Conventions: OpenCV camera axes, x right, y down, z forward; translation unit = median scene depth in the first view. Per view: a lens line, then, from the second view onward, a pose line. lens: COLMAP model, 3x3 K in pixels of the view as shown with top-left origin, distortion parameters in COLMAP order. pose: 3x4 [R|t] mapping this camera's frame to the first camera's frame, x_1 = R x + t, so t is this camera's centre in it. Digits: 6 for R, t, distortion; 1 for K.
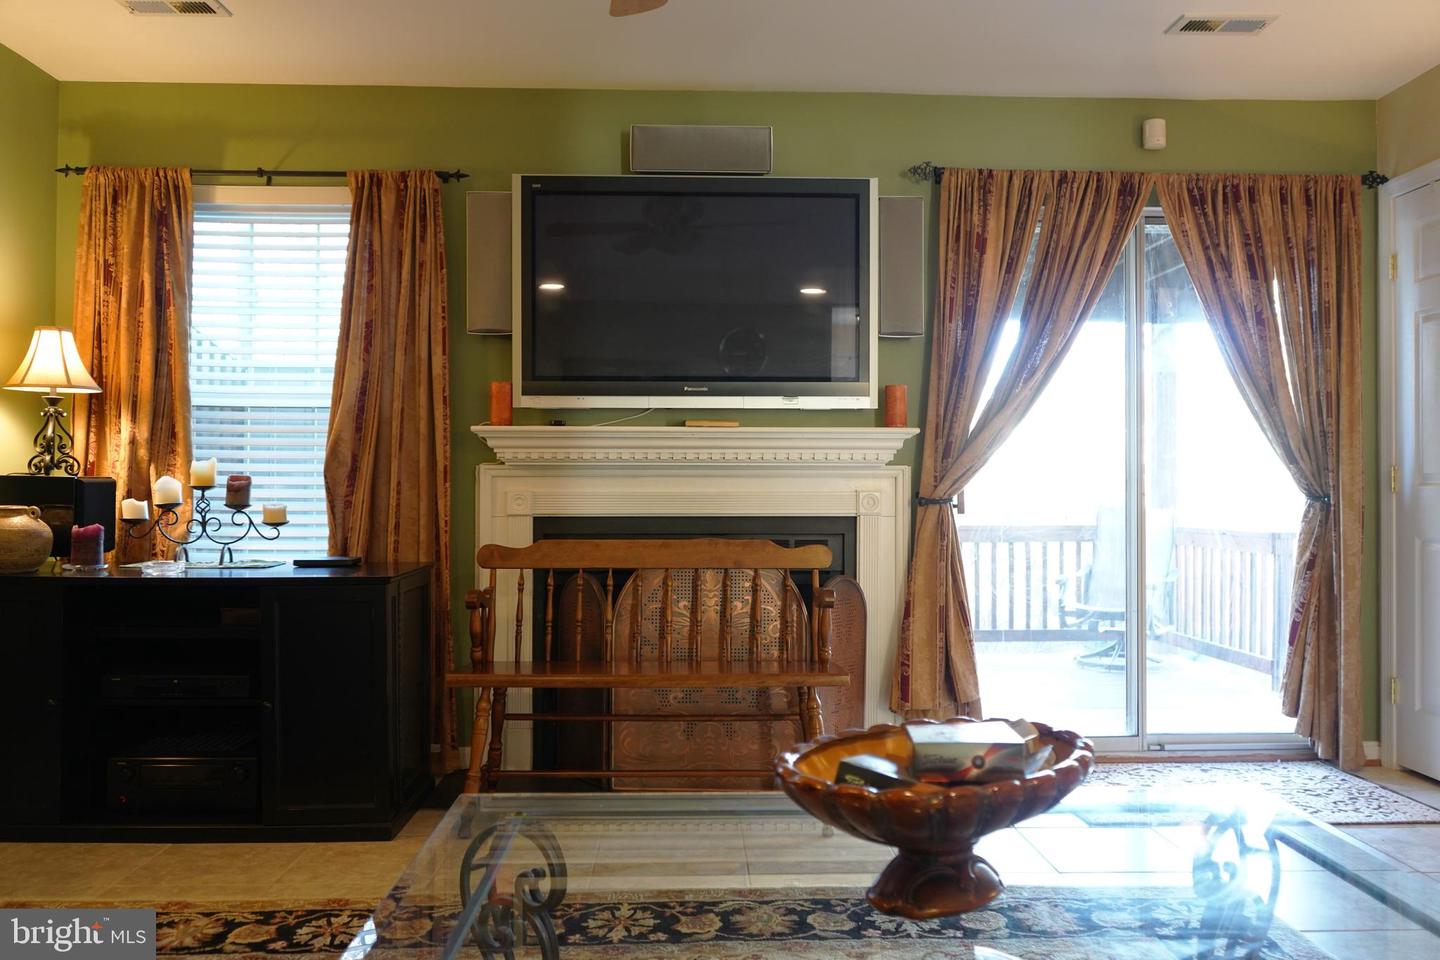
lens RADIAL K [[1140.8, 0, 716.3], [0, 1140.8, 478.3], [0, 0, 1]] dist [-0.042833, 0.028761]
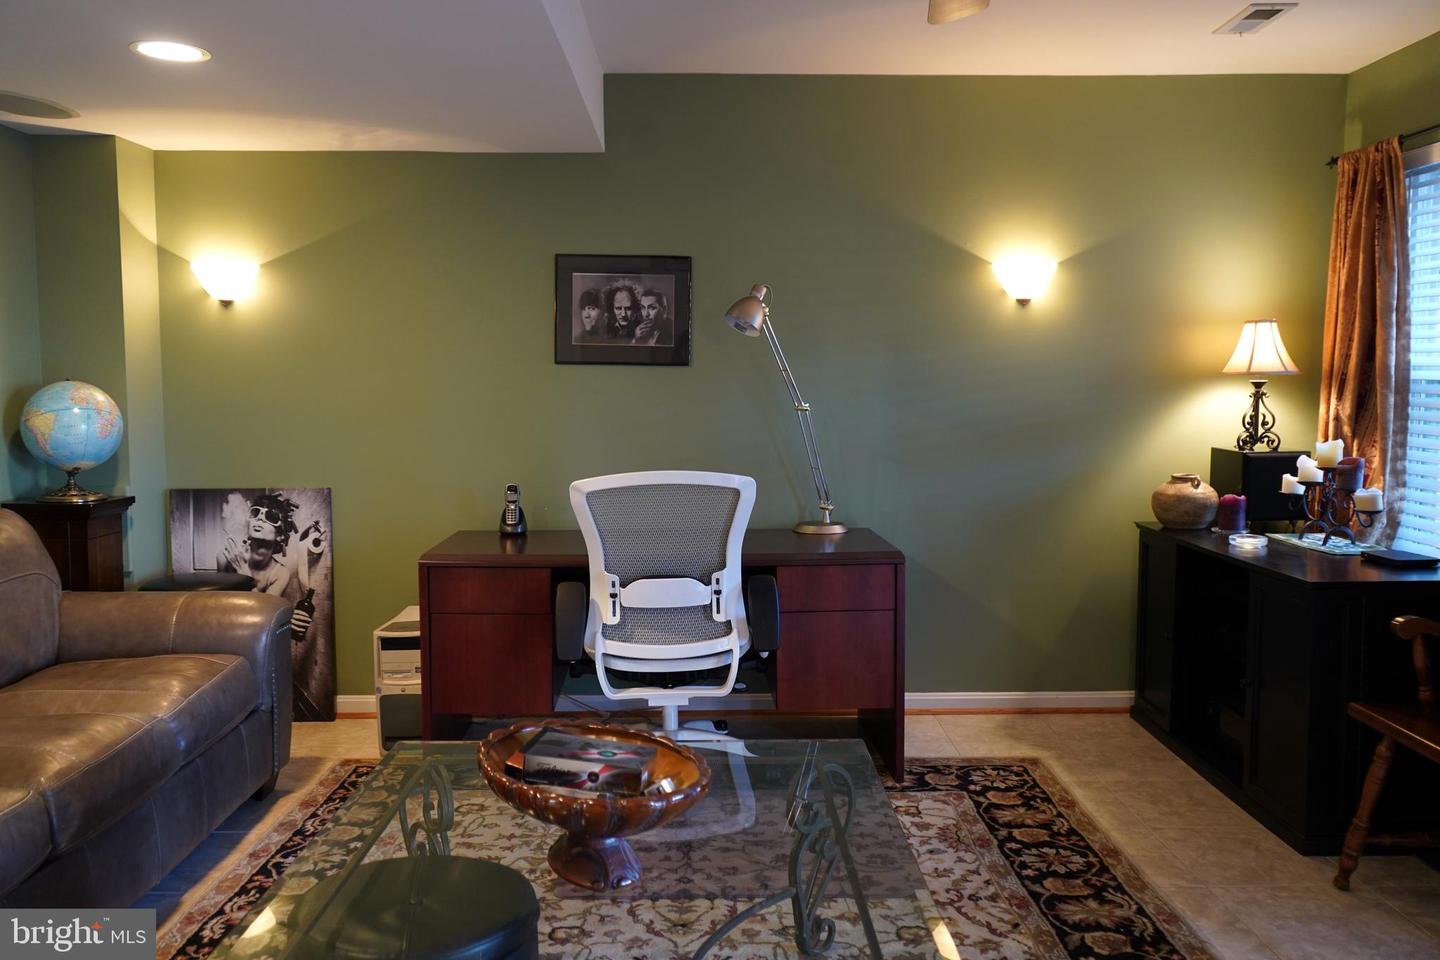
lens RADIAL K [[1140.8, 0, 711.7], [0, 1140.8, 475.9], [0, 0, 1]] dist [-0.042833, 0.028761]
pose [[-0.032638, 0.079908, -0.996268, 0.537681], [0.010254, 0.996773, 0.079613, -0.066736], [0.999415, -0.007618, -0.033352, 0.440323]]
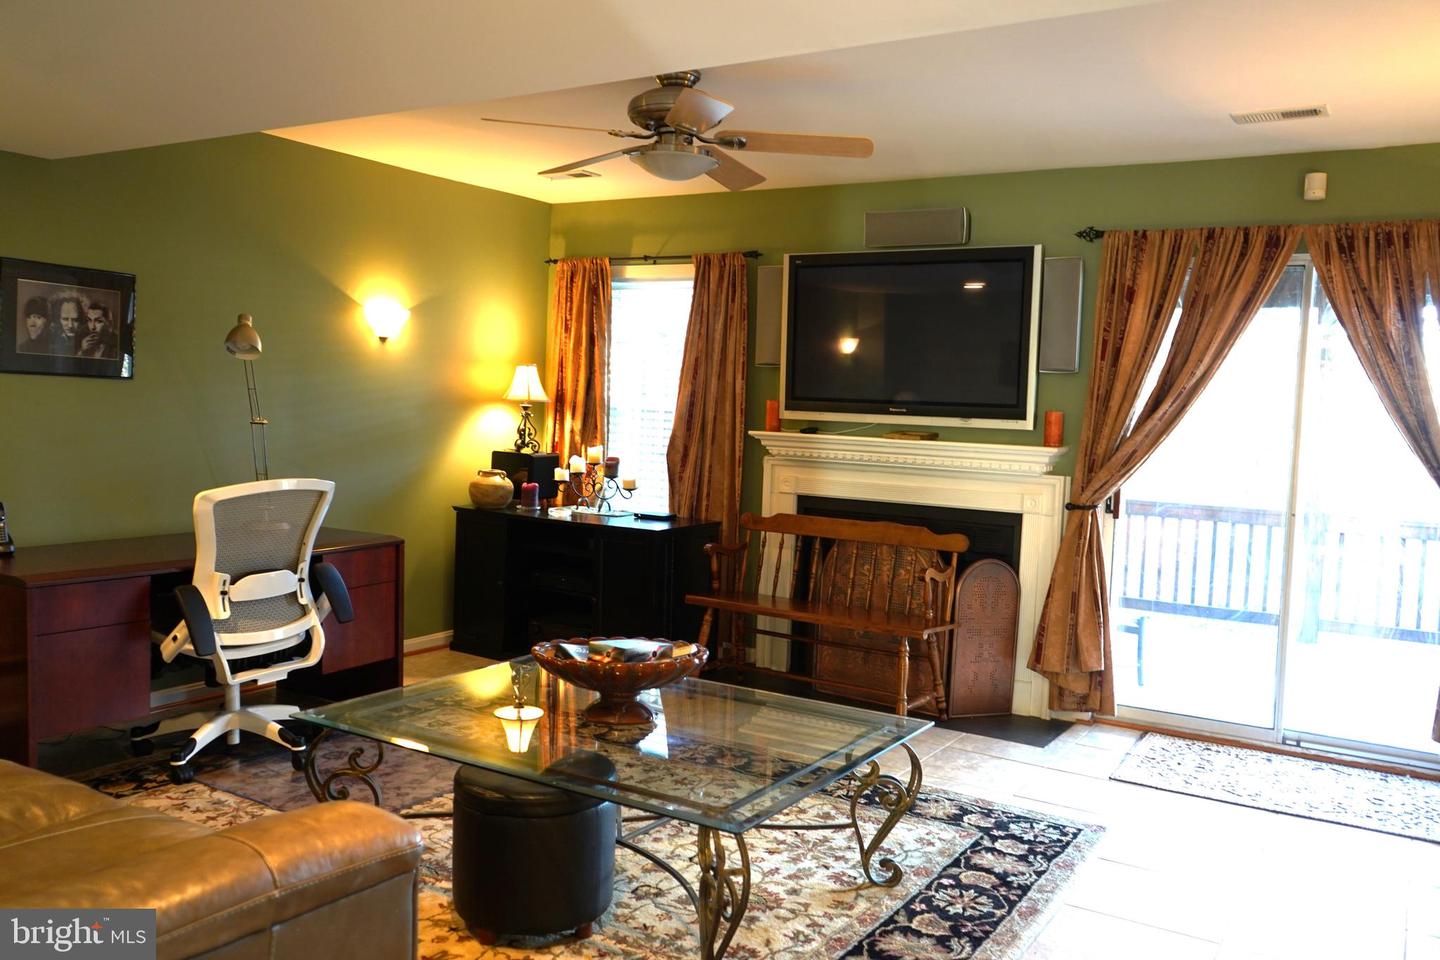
lens RADIAL K [[1140.8, 0, 724.4], [0, 1140.8, 483.7], [0, 0, 1]] dist [-0.042833, 0.028761]
pose [[0.829727, 0.071114, -0.553620, 0.562023], [-0.033349, 0.996395, 0.078008, -0.089556], [0.557172, -0.046263, 0.829108, -0.233752]]
